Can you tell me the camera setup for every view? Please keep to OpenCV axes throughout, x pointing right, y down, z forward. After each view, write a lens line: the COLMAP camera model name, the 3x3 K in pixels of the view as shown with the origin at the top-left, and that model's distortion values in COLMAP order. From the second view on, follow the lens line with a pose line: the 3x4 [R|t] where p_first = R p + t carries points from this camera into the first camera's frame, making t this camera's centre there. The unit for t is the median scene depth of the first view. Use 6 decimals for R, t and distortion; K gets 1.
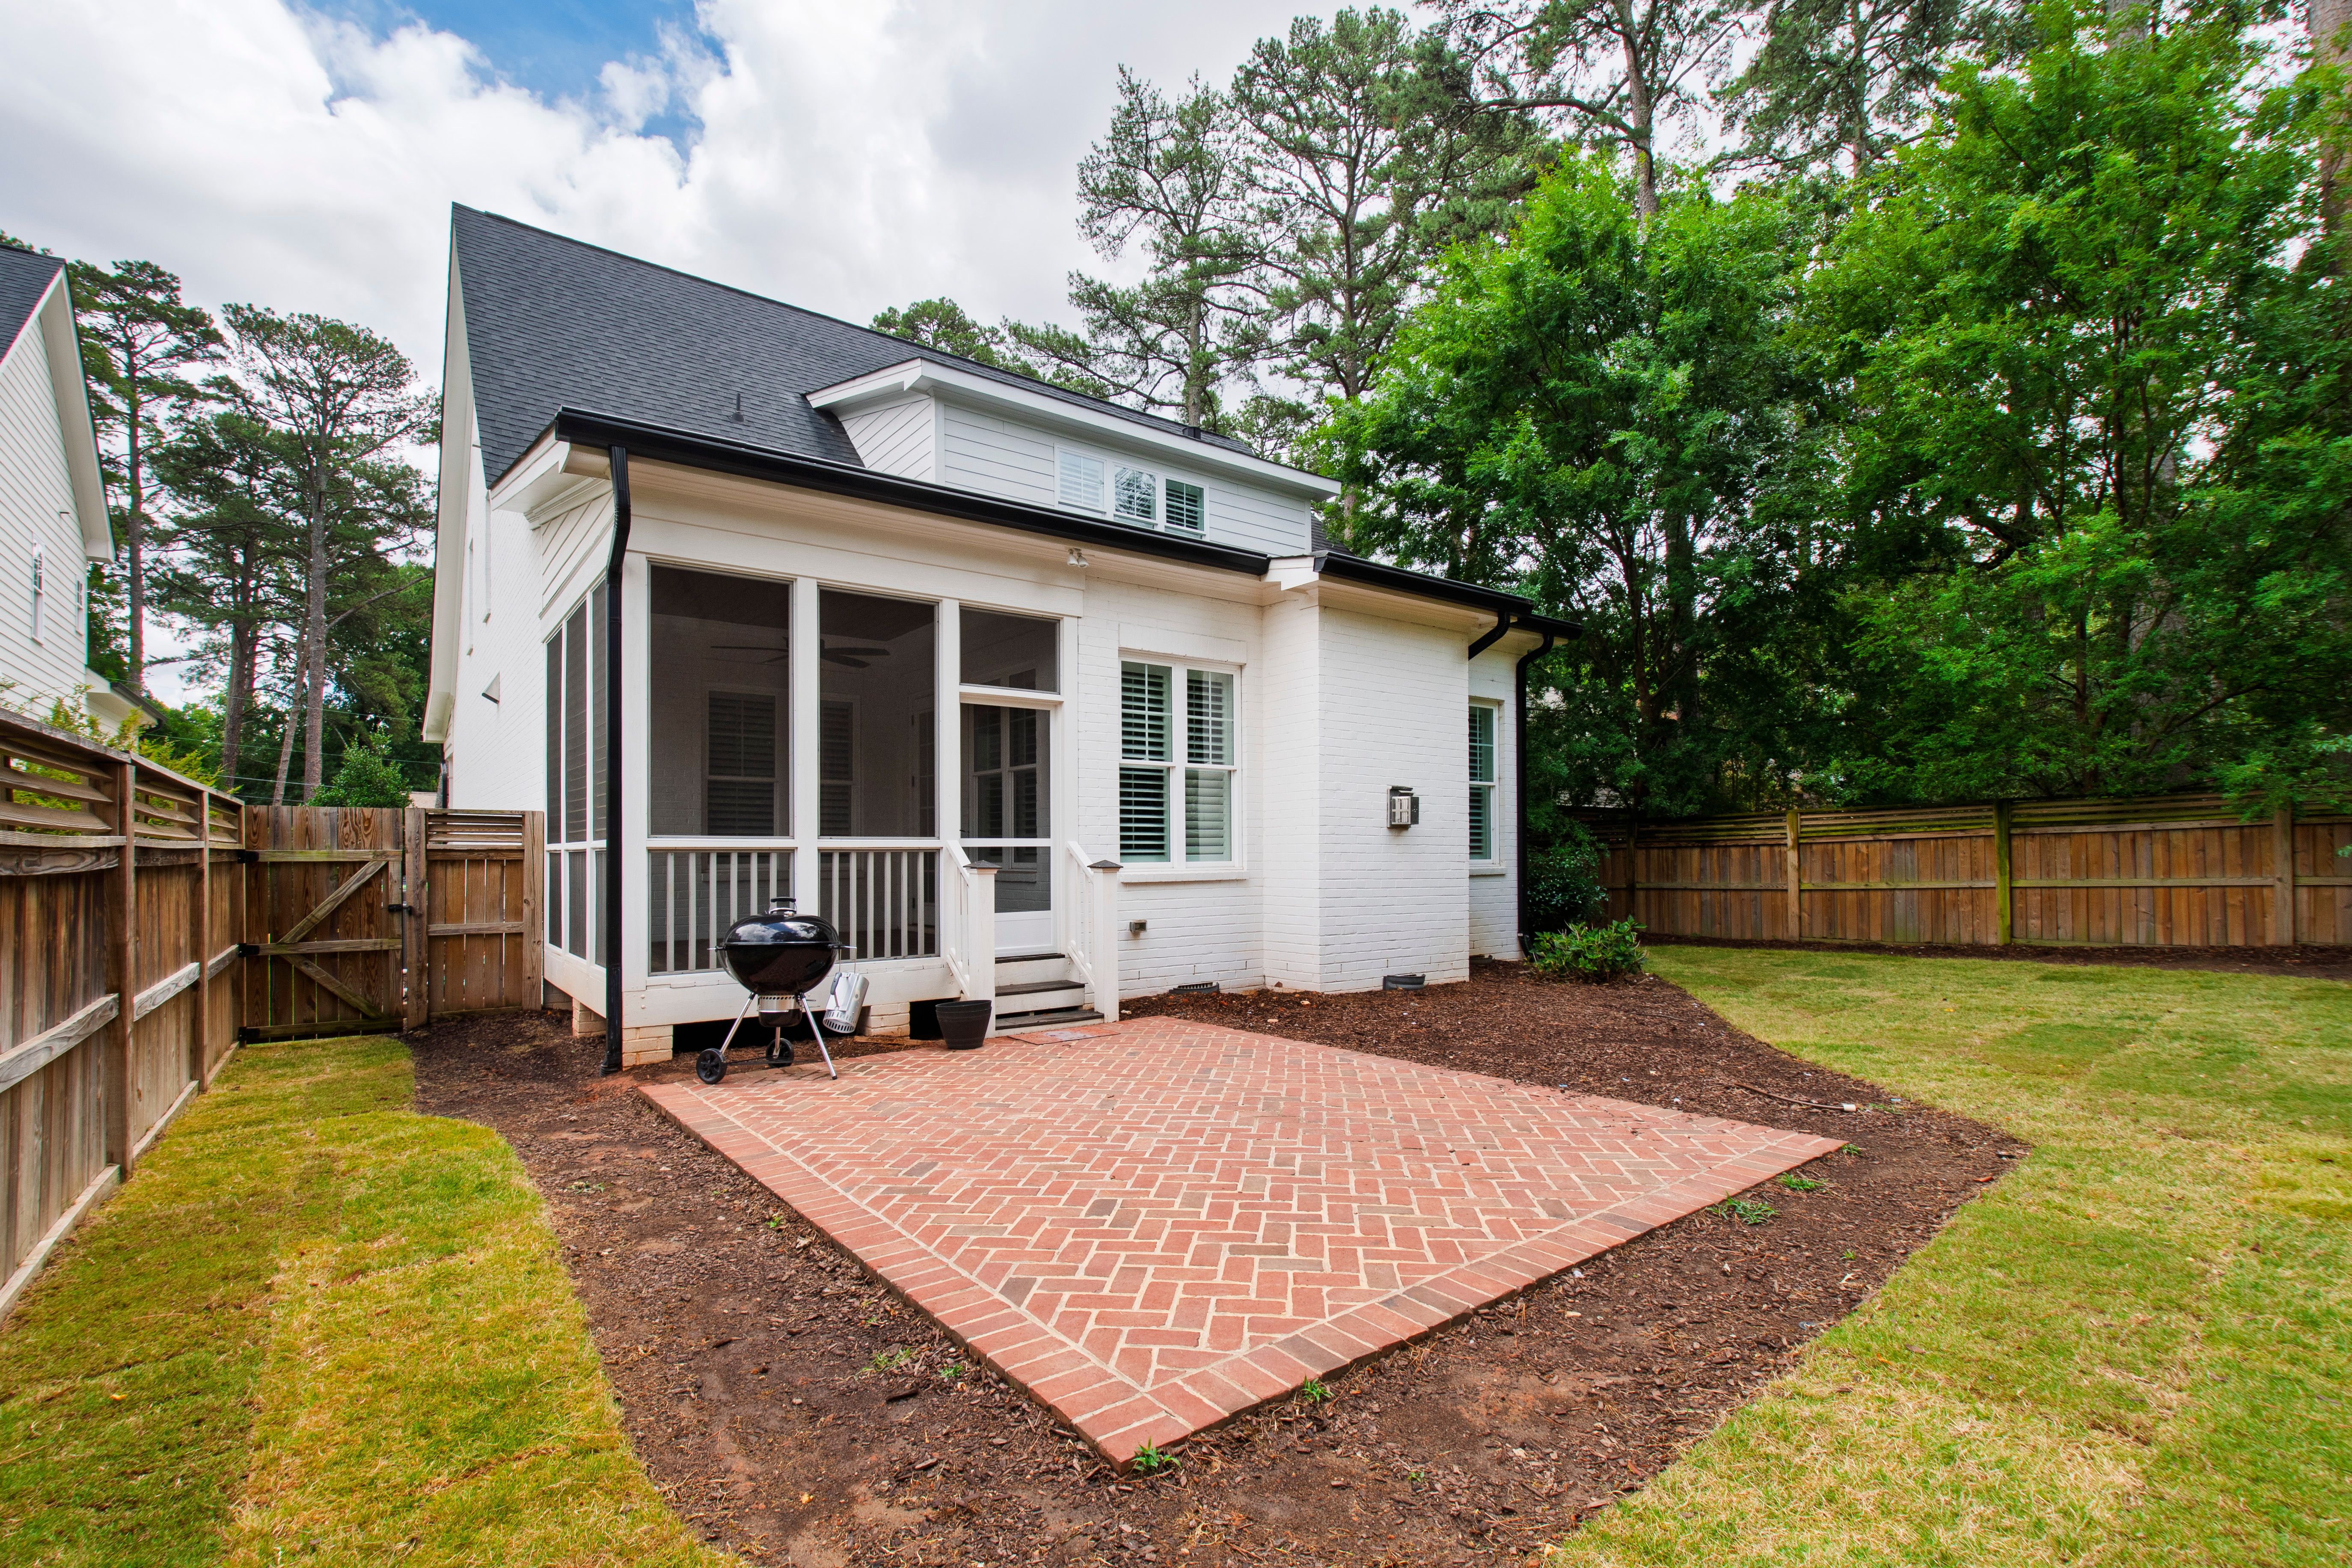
lens RADIAL K [[1005.6, 0, 1176.0], [0, 1005.6, 784.0], [0, 0, 1]] dist [-0.000837, -0.000105]
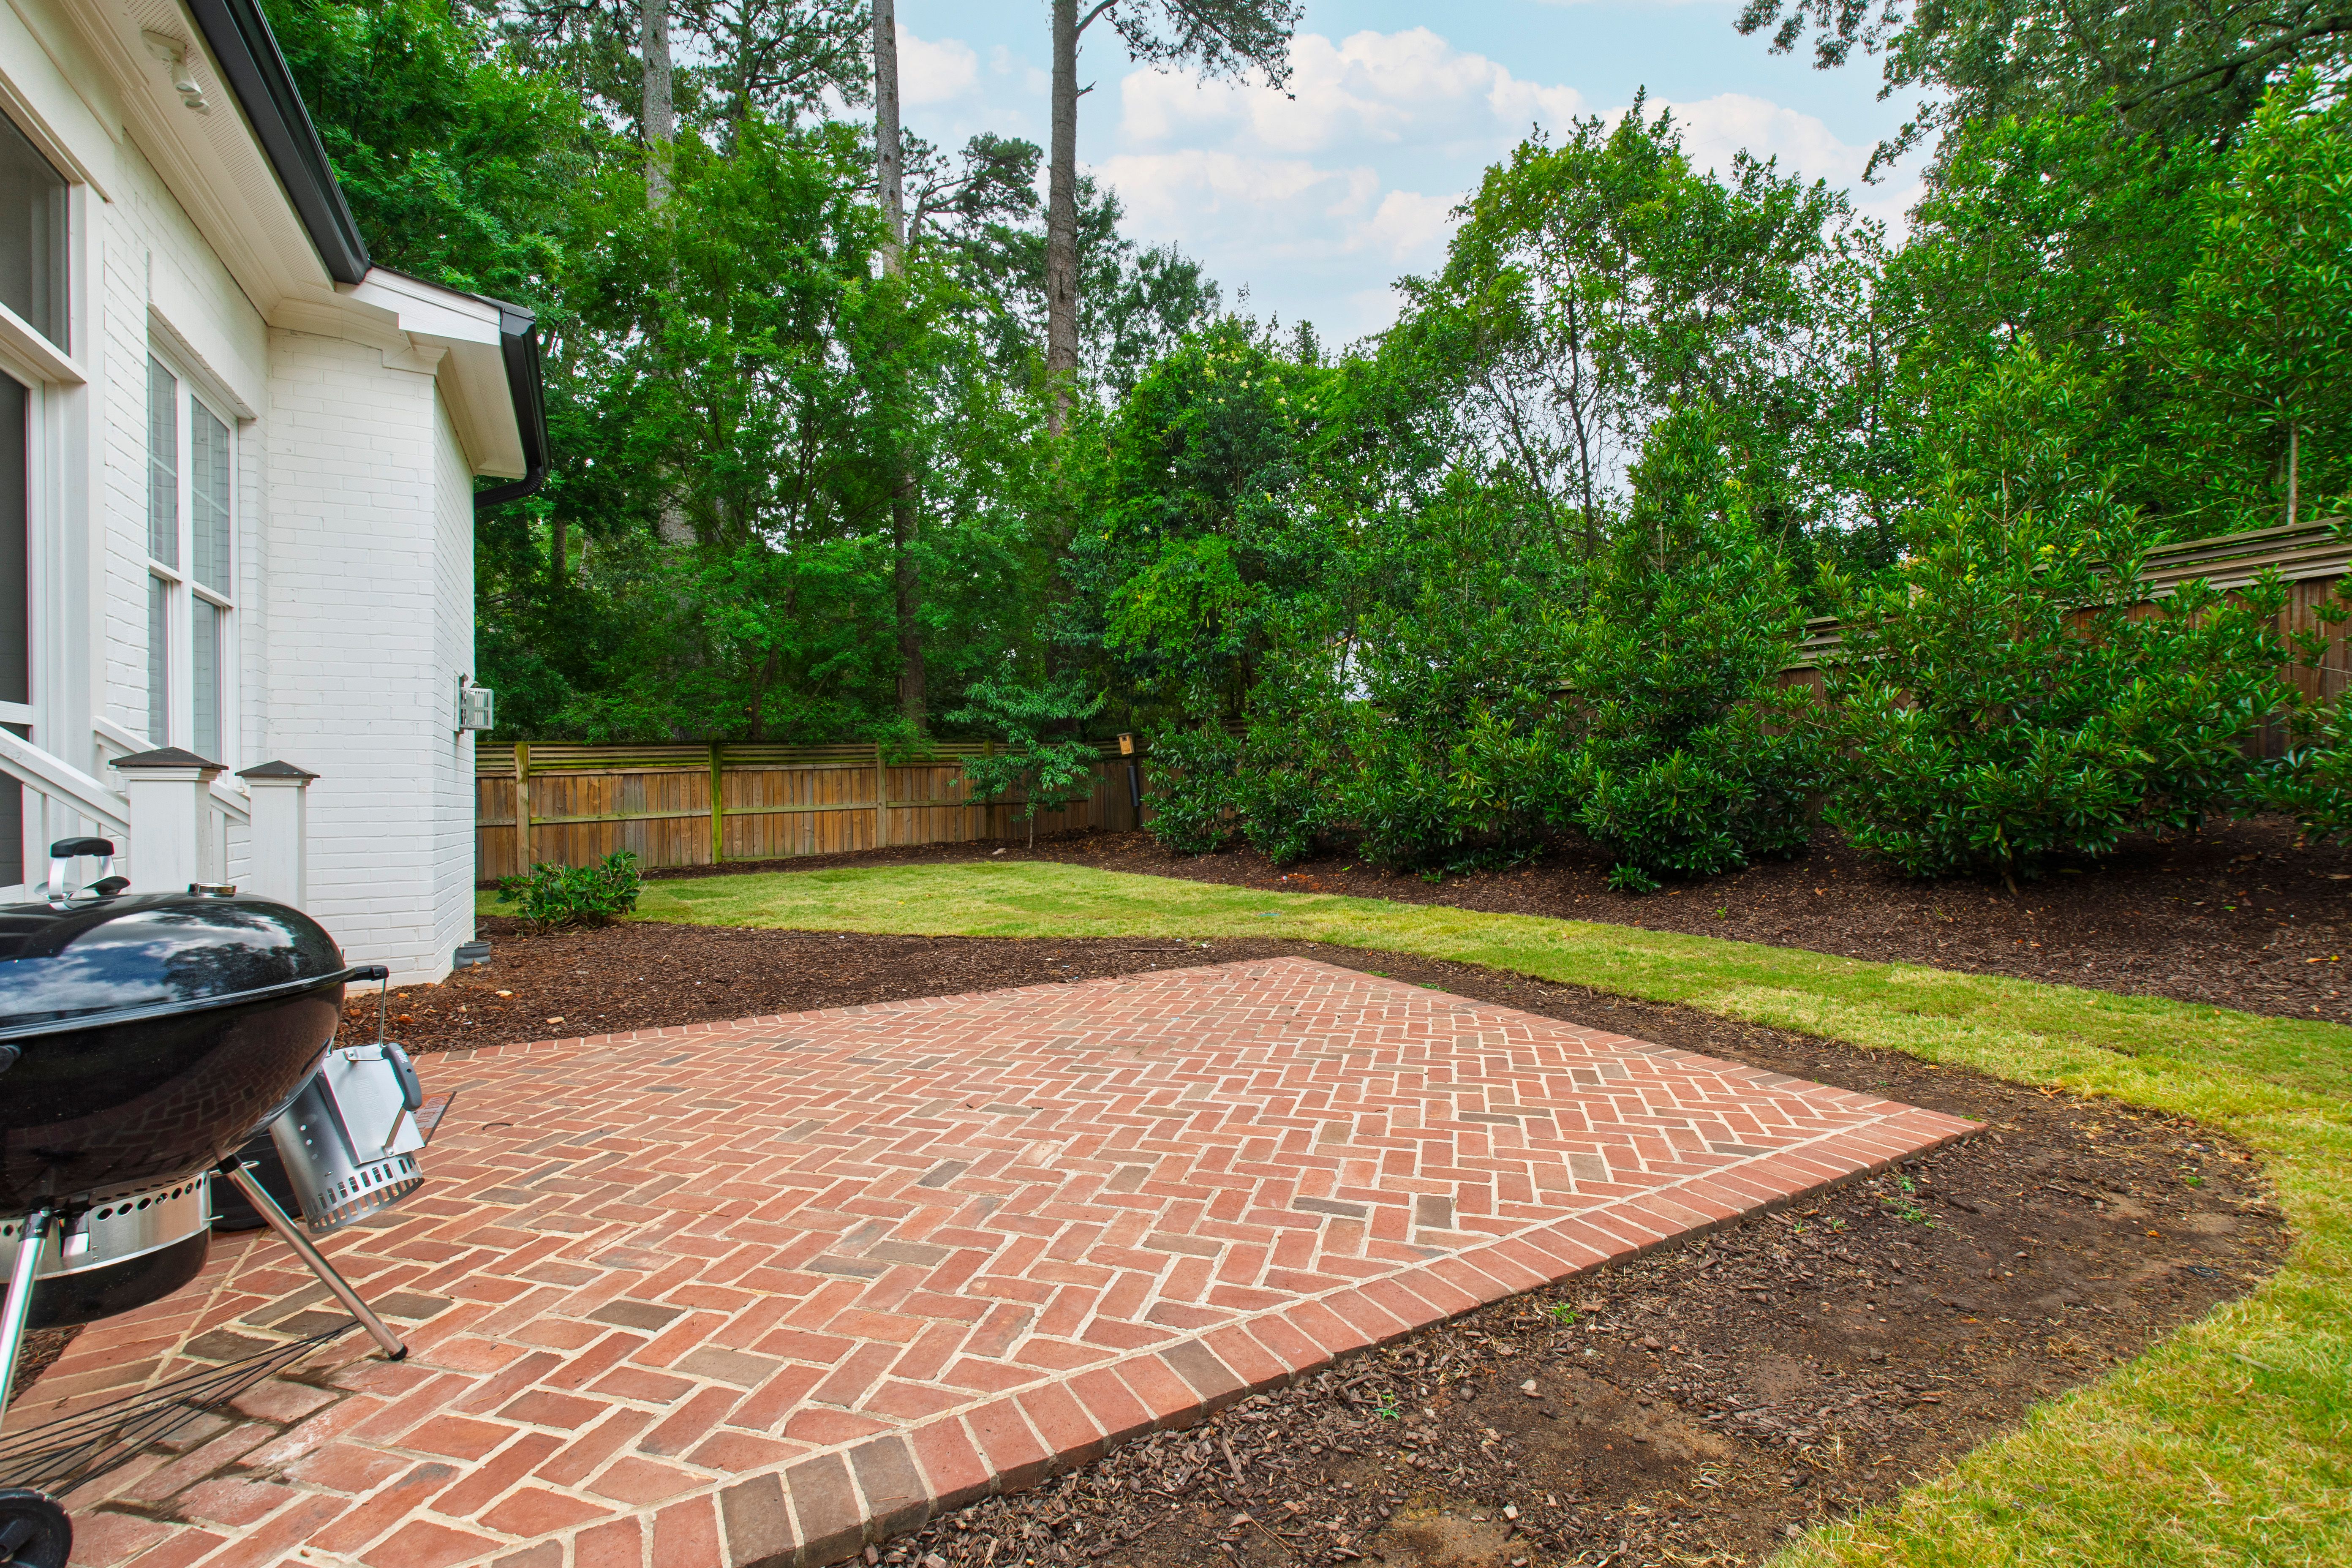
lens RADIAL K [[1005.6, 0, 1176.0], [0, 1005.6, 784.0], [0, 0, 1]] dist [-0.000837, -0.000105]
pose [[0.187552, 0.008881, 0.982214, -0.251505], [-0.061919, 0.998077, 0.002799, 0.032217], [-0.980301, -0.061343, 0.187742, 0.274936]]
